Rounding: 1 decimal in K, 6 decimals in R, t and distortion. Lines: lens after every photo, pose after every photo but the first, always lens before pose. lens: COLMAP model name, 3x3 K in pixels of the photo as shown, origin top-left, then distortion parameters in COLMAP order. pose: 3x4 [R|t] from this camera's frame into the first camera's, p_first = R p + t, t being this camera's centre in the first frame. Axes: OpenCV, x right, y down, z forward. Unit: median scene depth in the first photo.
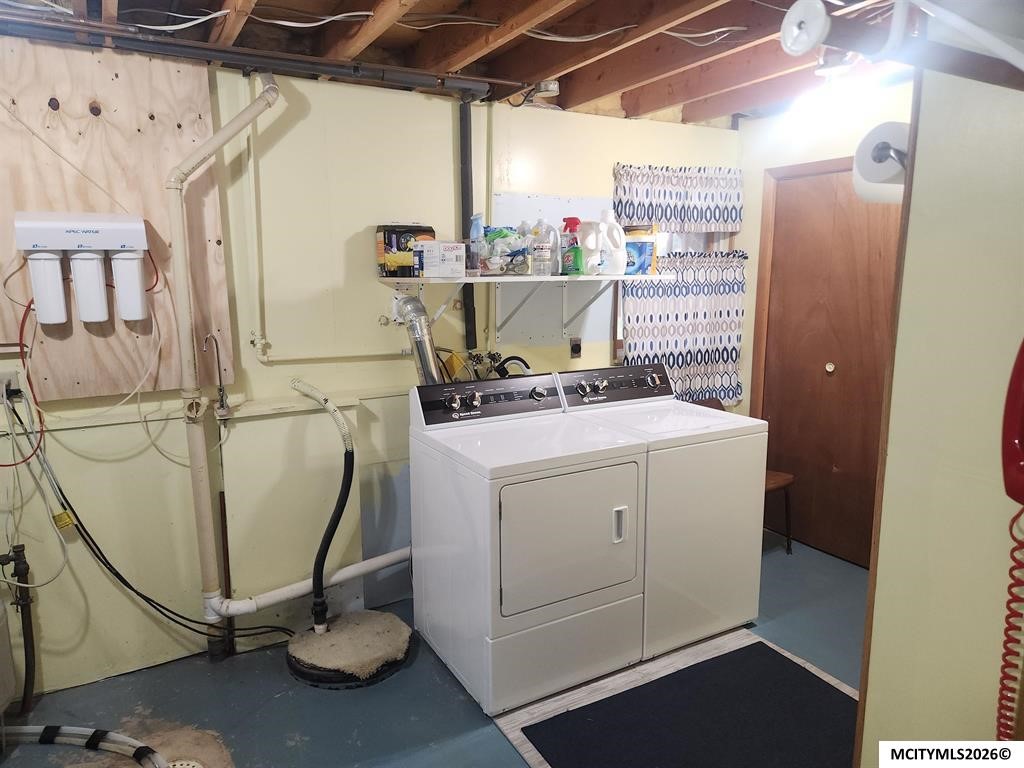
lens RADIAL K [[688.9, 0, 511.0], [0, 688.9, 384.4], [0, 0, 1]] dist [0.052280, -0.009383]
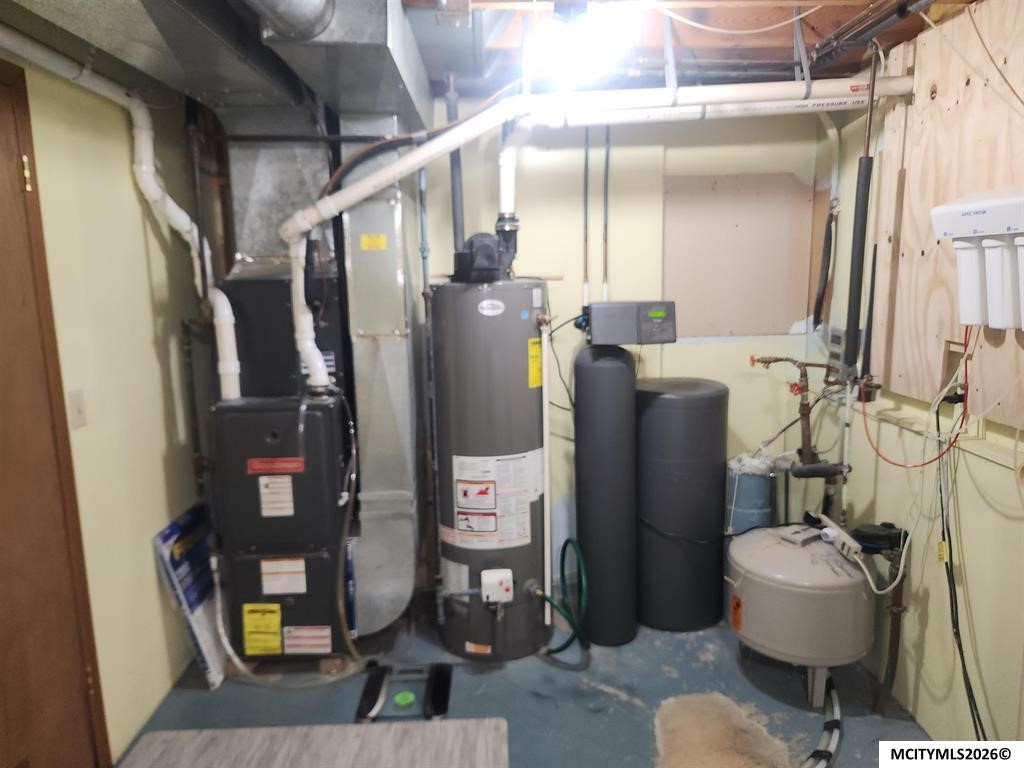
lens RADIAL K [[688.9, 0, 511.1], [0, 688.9, 380.4], [0, 0, 1]] dist [0.052280, -0.009383]
pose [[-0.462596, 0.156293, -0.872684, 0.345909], [-0.136538, 0.960035, 0.244314, -0.154217], [0.875992, 0.232173, -0.422769, 0.892182]]
